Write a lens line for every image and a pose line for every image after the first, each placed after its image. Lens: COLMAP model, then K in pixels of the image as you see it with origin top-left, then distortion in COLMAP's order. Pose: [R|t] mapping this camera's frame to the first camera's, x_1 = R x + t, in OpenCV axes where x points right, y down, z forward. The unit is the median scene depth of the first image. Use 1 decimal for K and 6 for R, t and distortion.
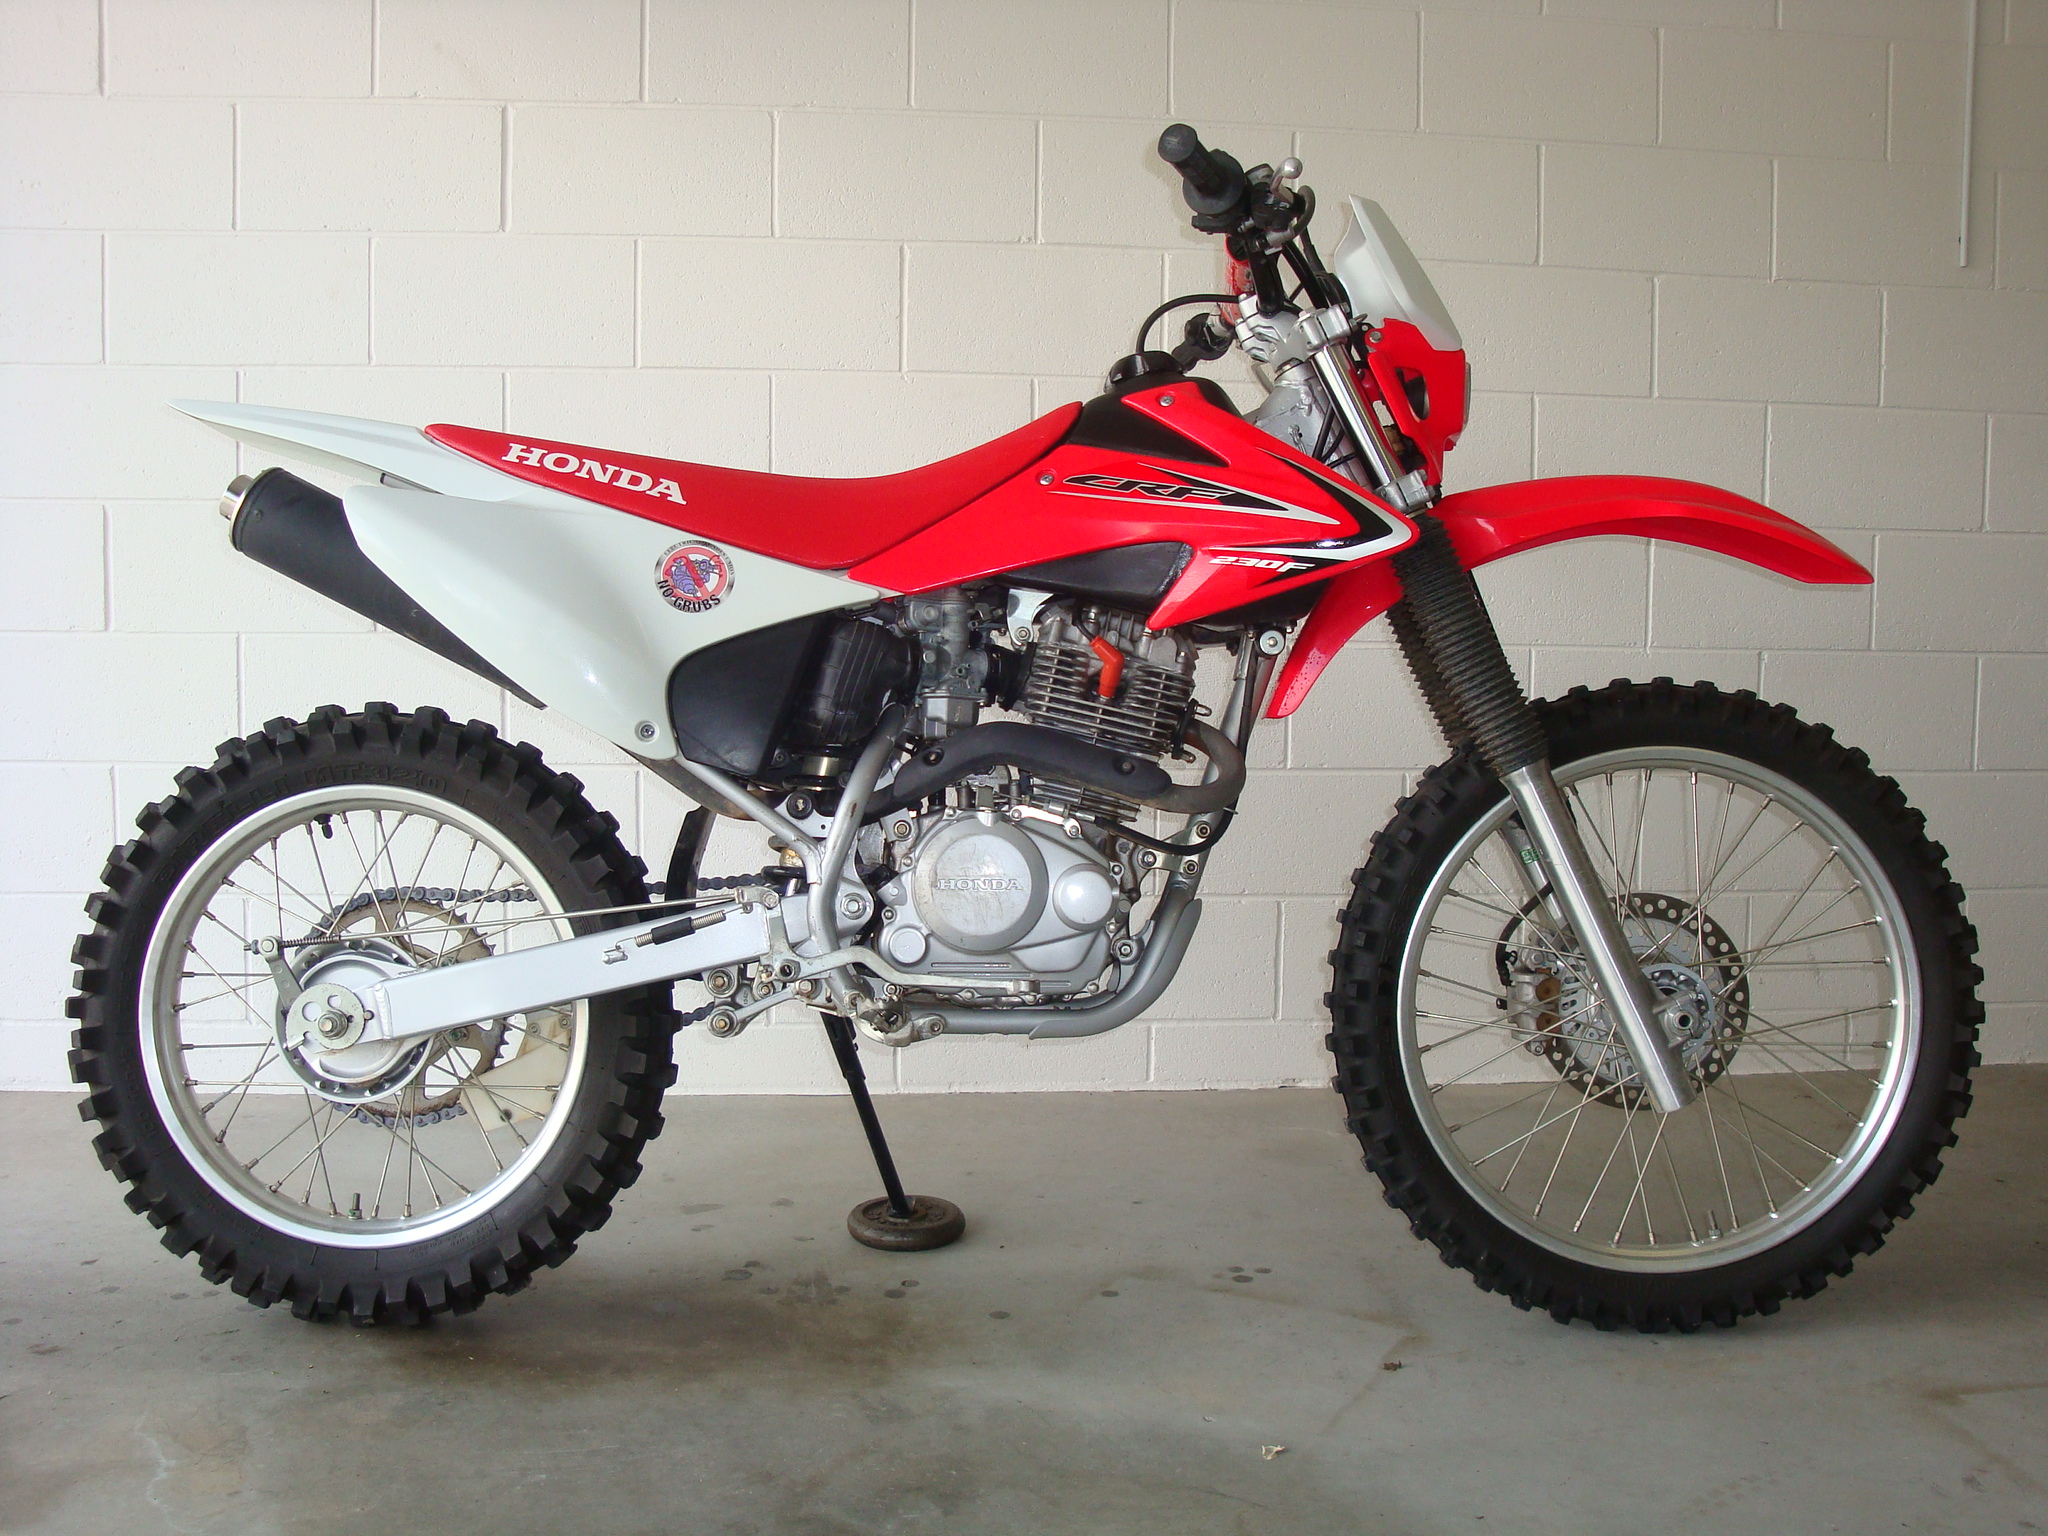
lens RADIAL K [[1831.1, 0, 1020.7], [0, 1831.1, 766.5], [0, 0, 1]] dist [-0.161169, 0.133938]
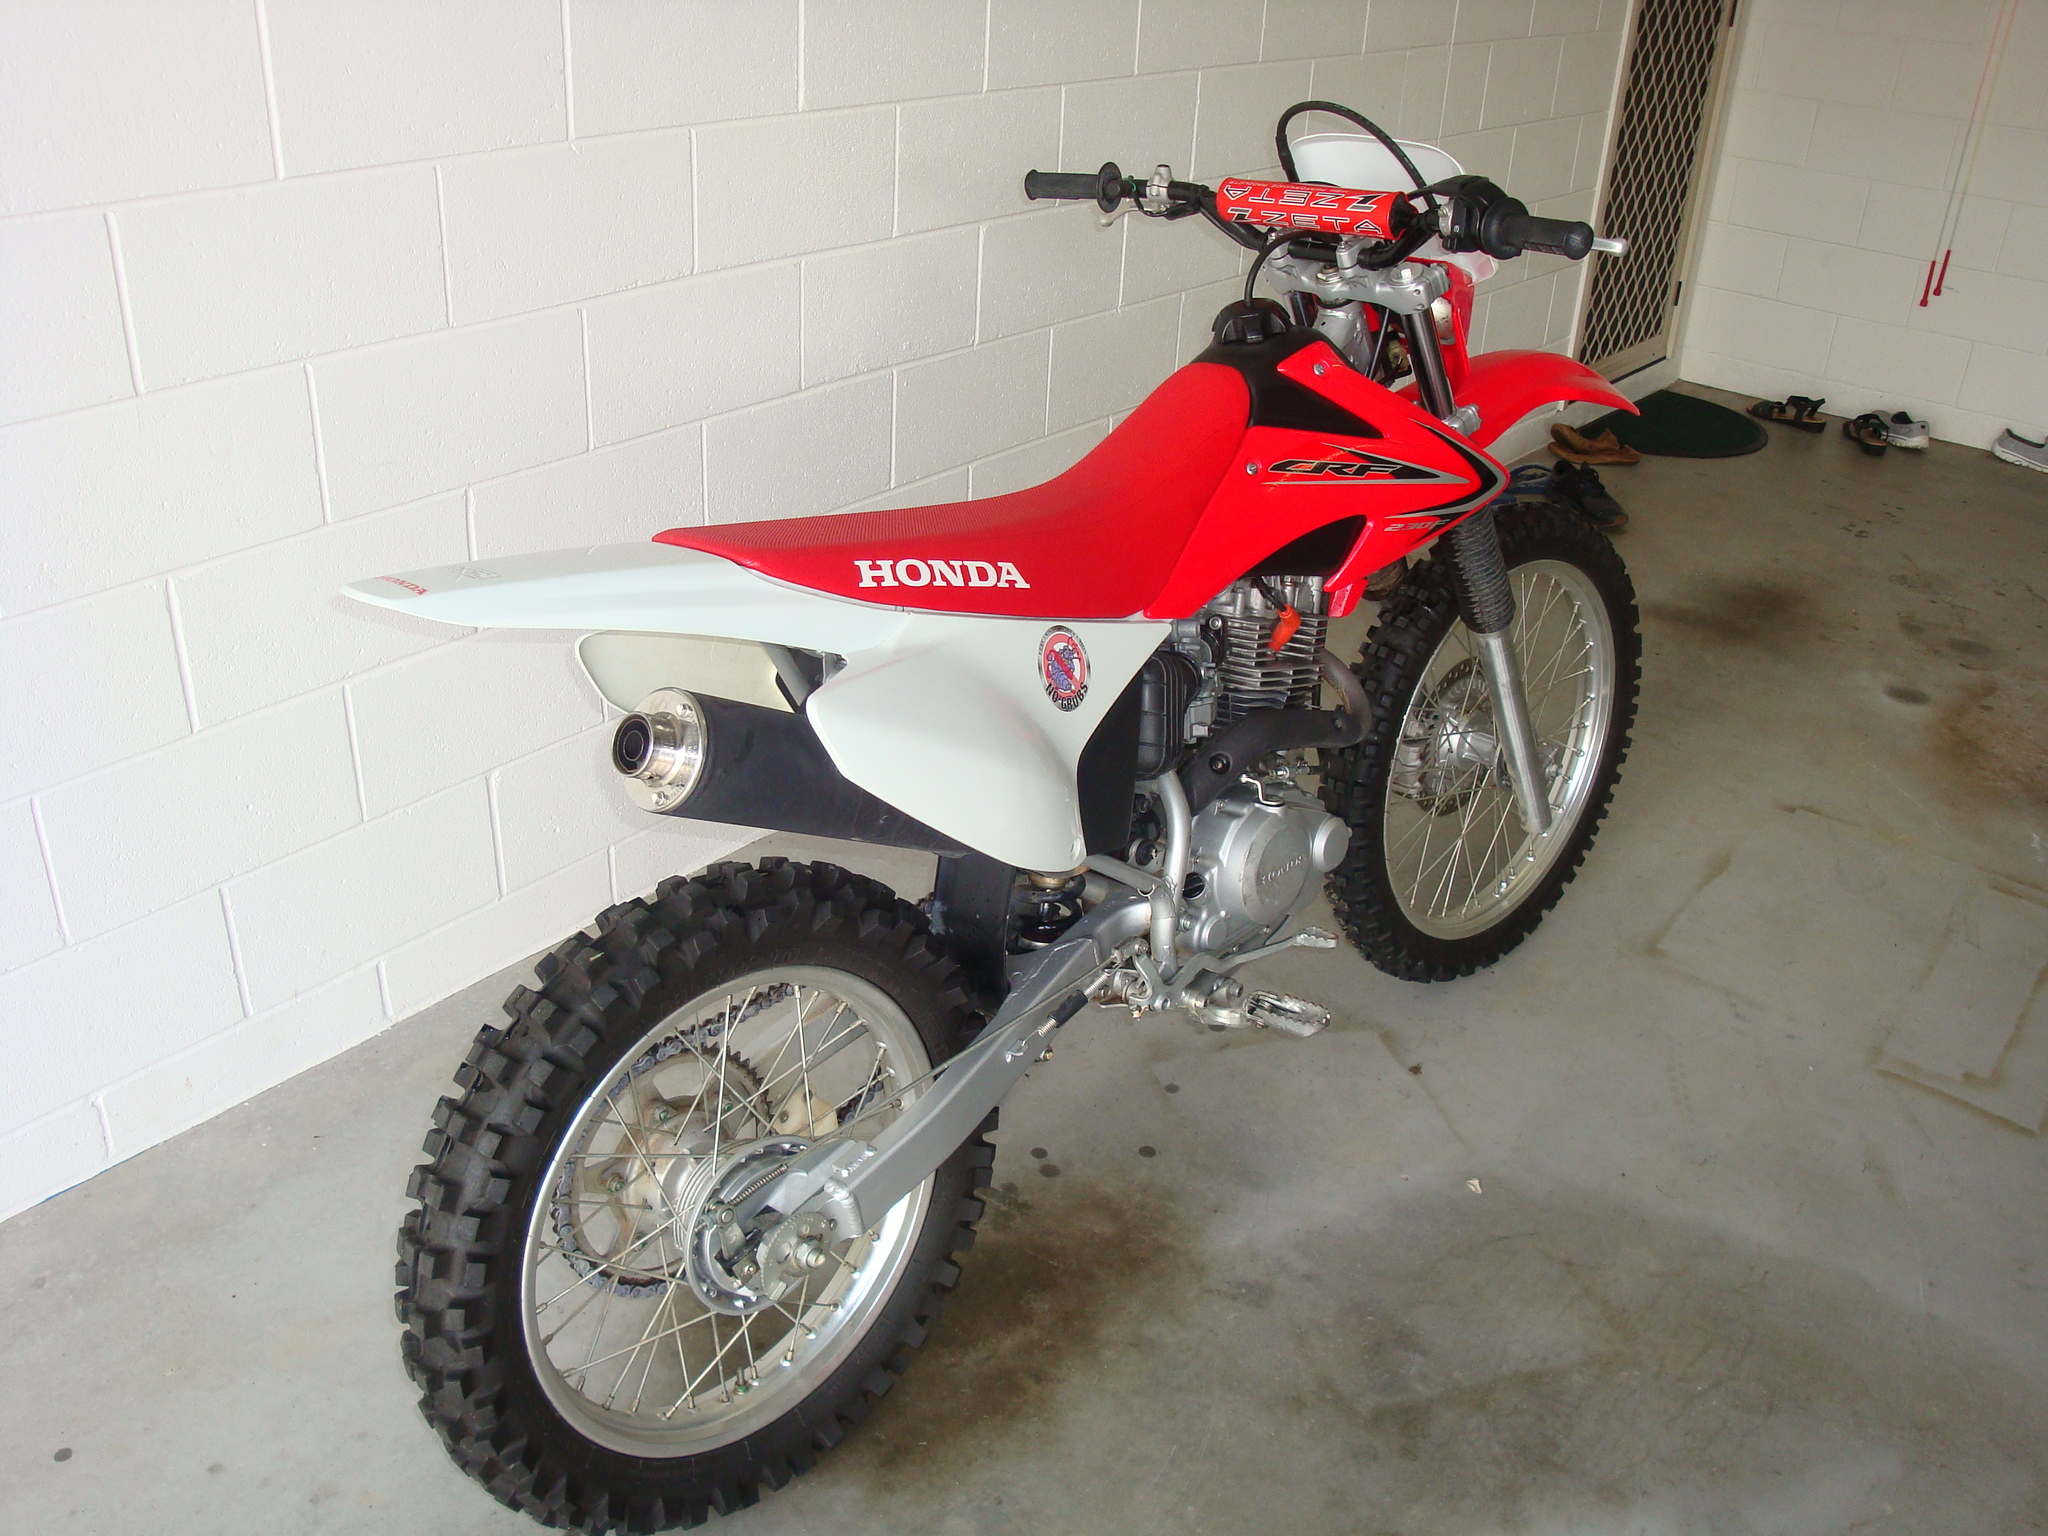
lens RADIAL K [[1831.1, 0, 1008.9], [0, 1831.1, 791.9], [0, 0, 1]] dist [-0.161169, 0.133938]
pose [[0.700702, -0.321024, 0.637150, -0.750599], [0.023415, 0.902917, 0.429178, -0.414136], [-0.713070, -0.285807, 0.640192, 0.379357]]
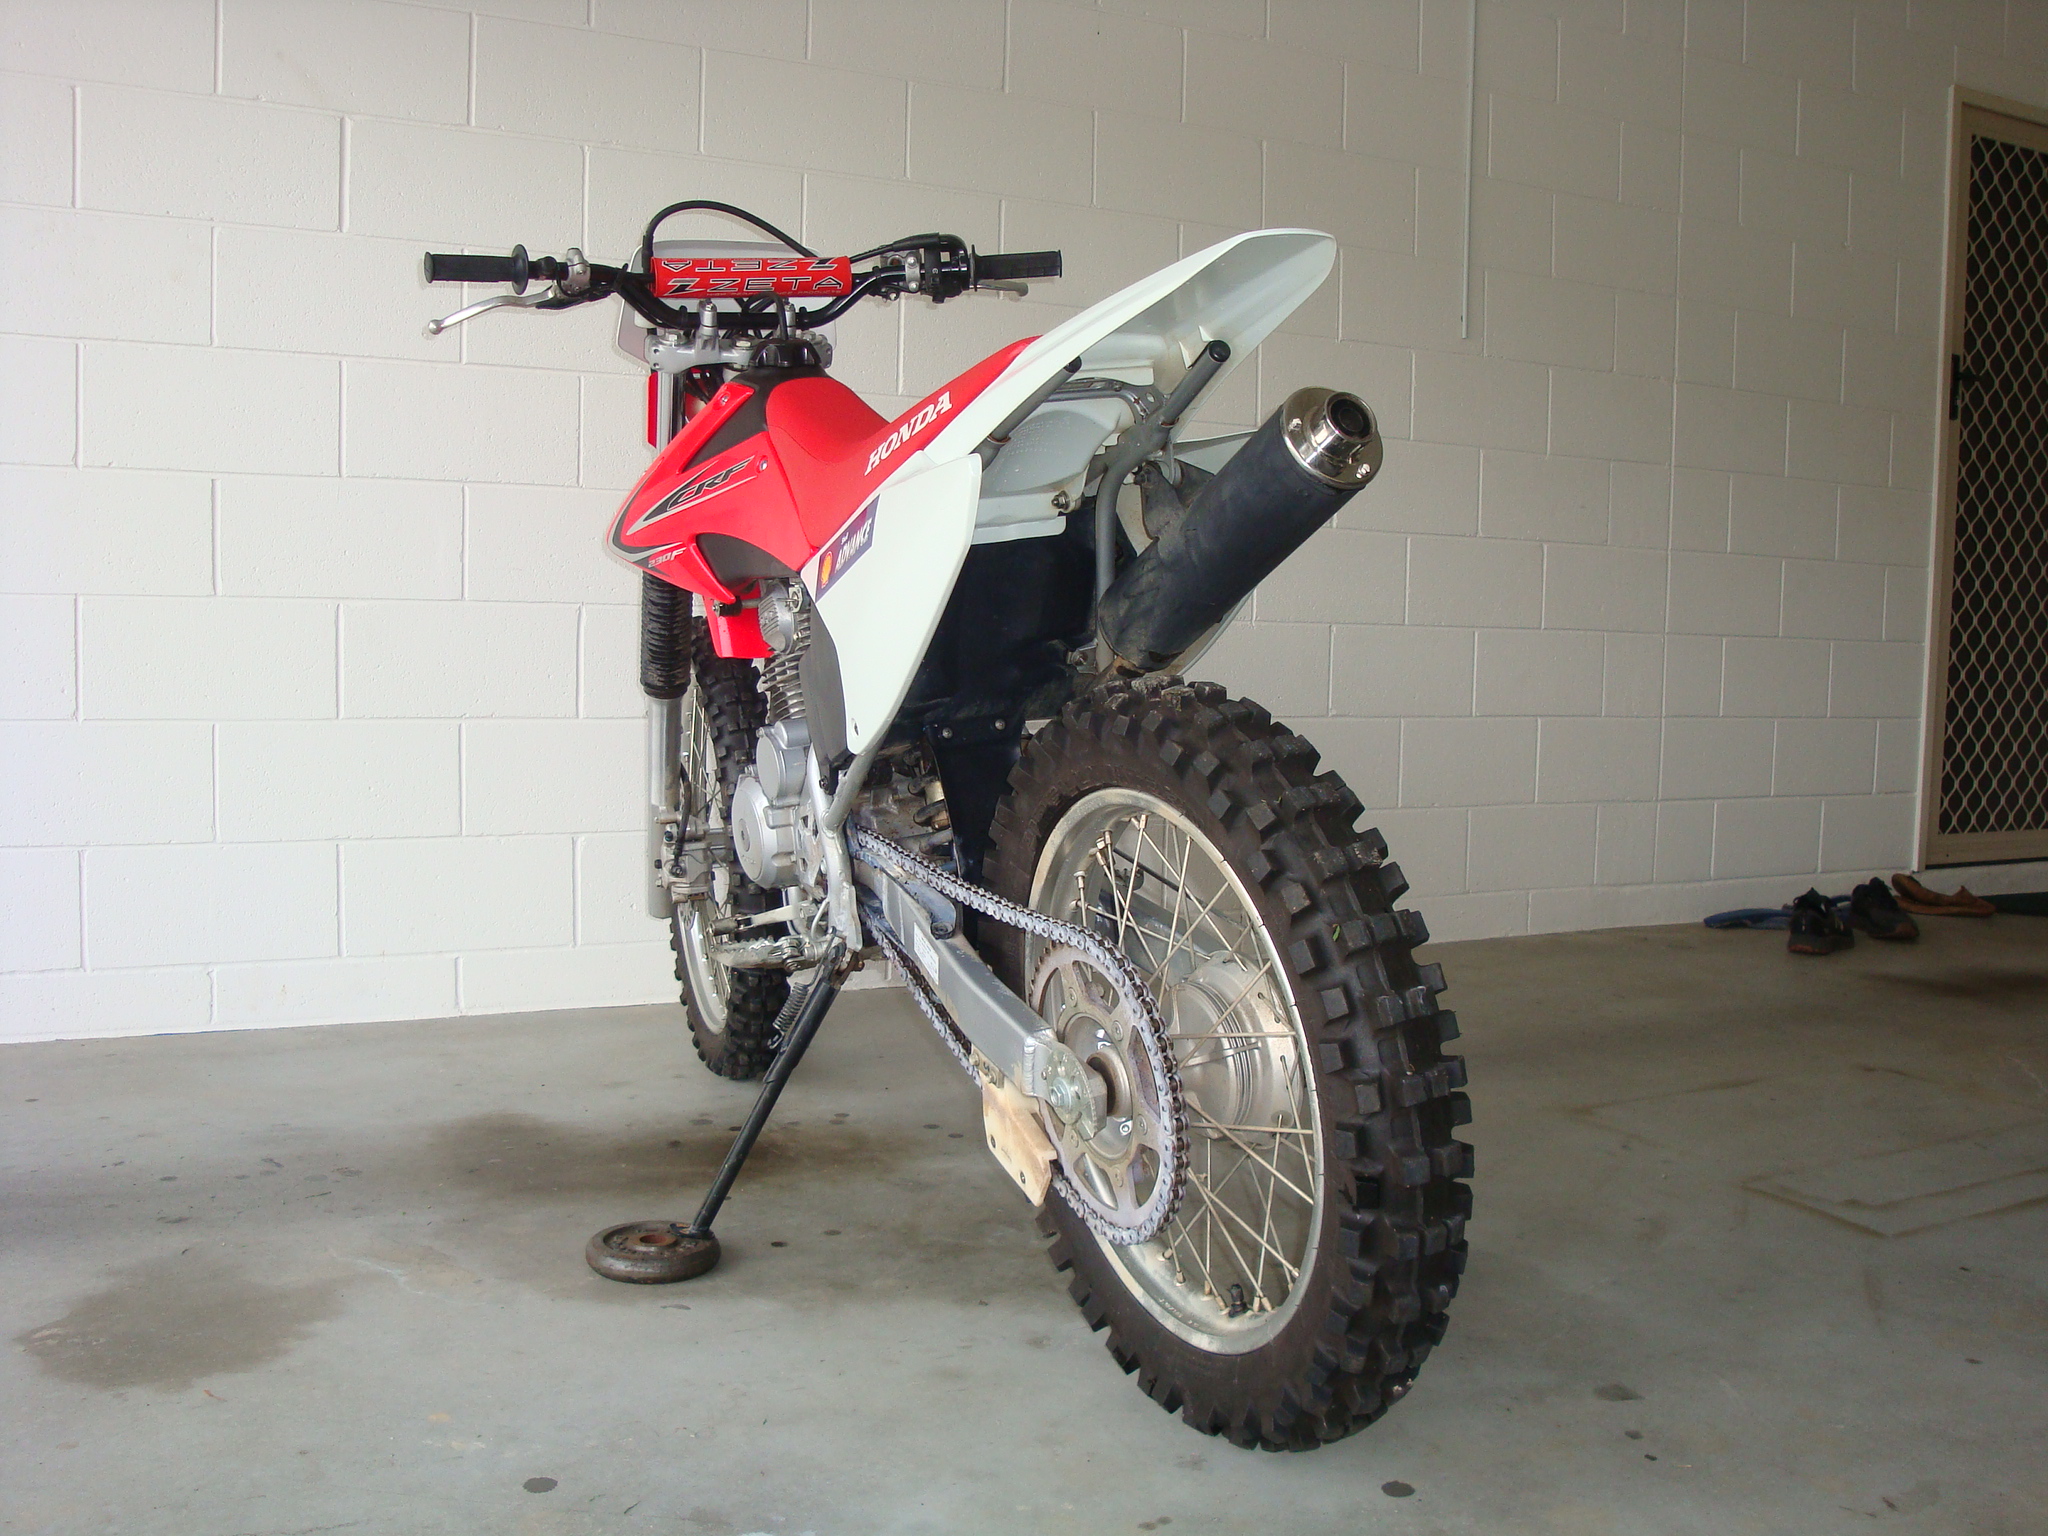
lens RADIAL K [[1831.1, 0, 1025.9], [0, 1831.1, 767.0], [0, 0, 1]] dist [-0.161169, 0.133938]
pose [[0.931298, -0.018828, 0.363772, -0.414719], [0.019377, 0.999810, 0.002141, 0.047718], [-0.363743, 0.005055, 0.931485, -0.226890]]
